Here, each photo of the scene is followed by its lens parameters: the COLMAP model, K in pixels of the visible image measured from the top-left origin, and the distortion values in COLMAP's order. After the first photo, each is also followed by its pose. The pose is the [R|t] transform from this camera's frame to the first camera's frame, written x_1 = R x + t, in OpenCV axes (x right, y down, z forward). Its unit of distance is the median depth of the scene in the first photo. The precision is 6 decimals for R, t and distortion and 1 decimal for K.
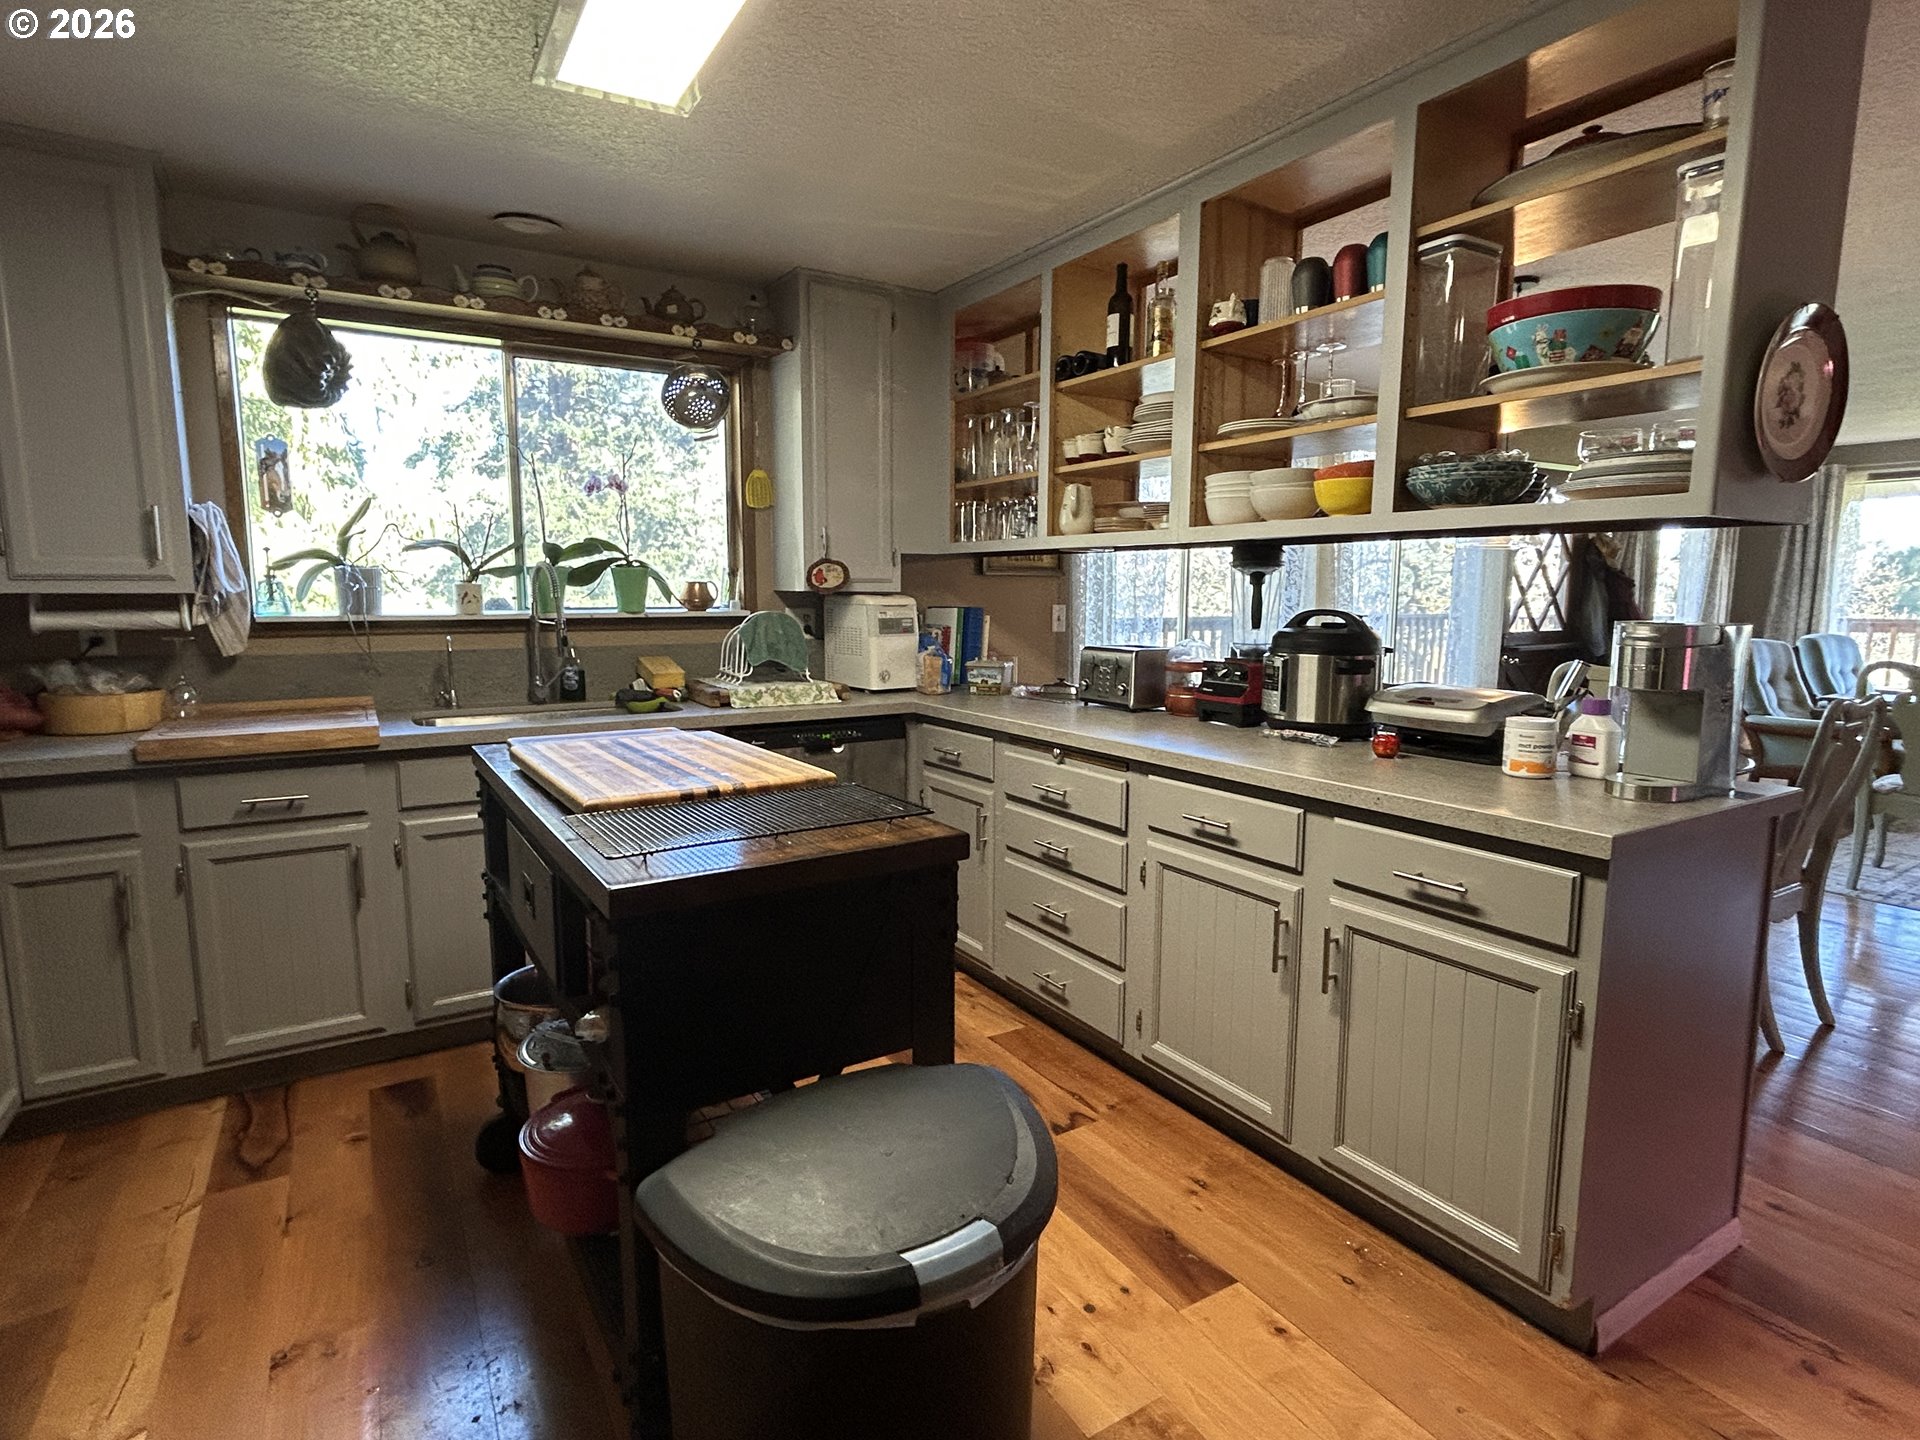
lens RADIAL K [[983.7, 0, 969.5], [0, 983.7, 718.1], [0, 0, 1]] dist [-0.002964, 0.003177]
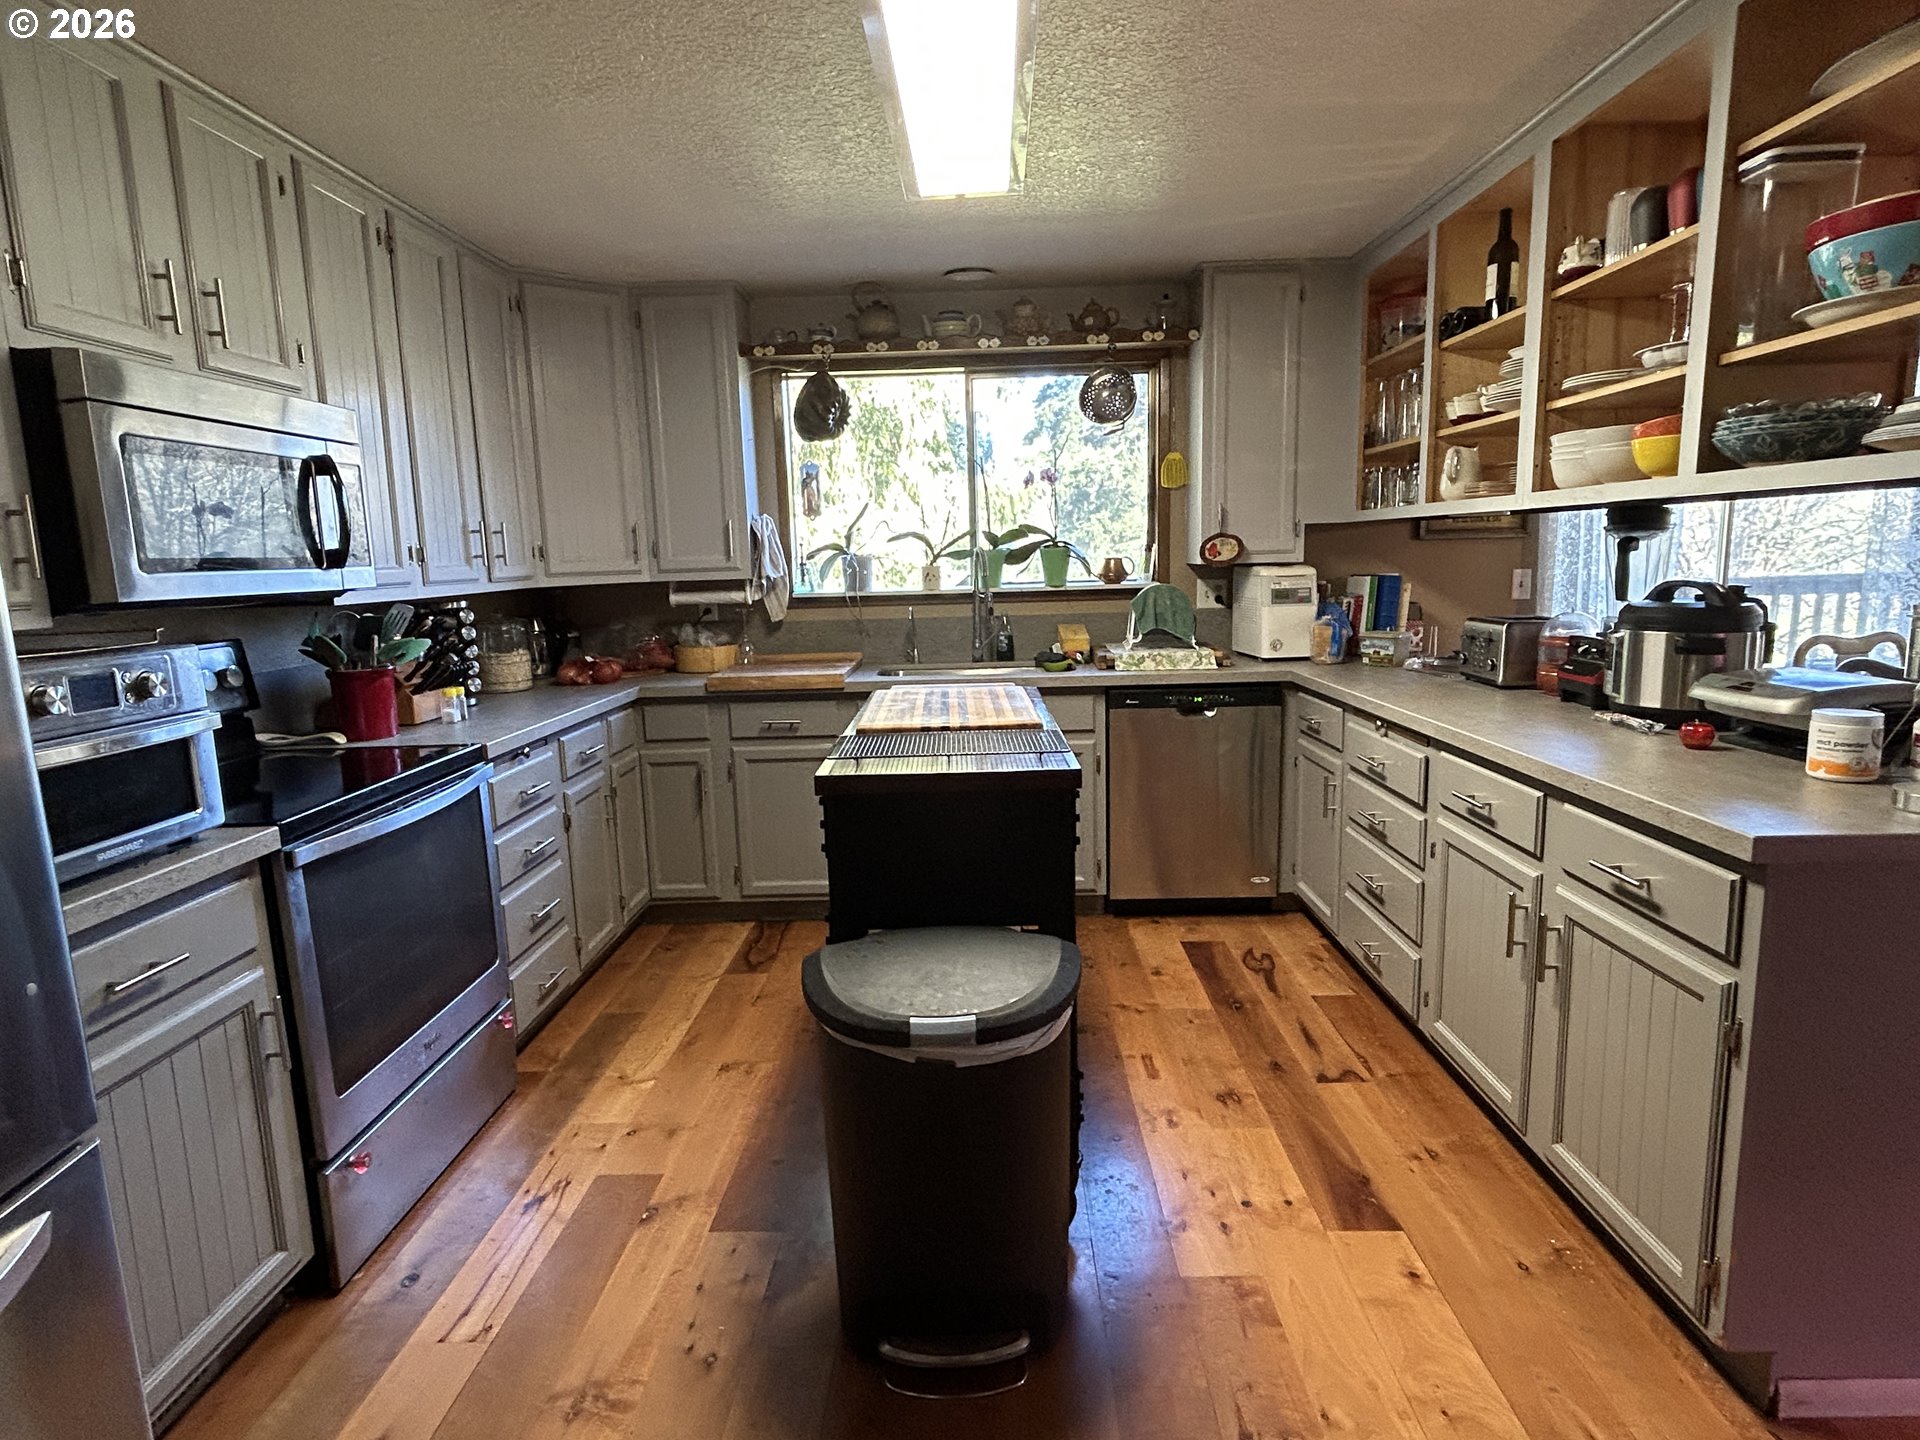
lens RADIAL K [[983.7, 0, 939.7], [0, 983.7, 715.8], [0, 0, 1]] dist [-0.002964, 0.003177]
pose [[0.843837, 0.058942, -0.533353, 0.258220], [-0.040794, 0.998119, 0.045763, -0.001935], [0.535047, -0.016859, 0.844654, -0.095119]]
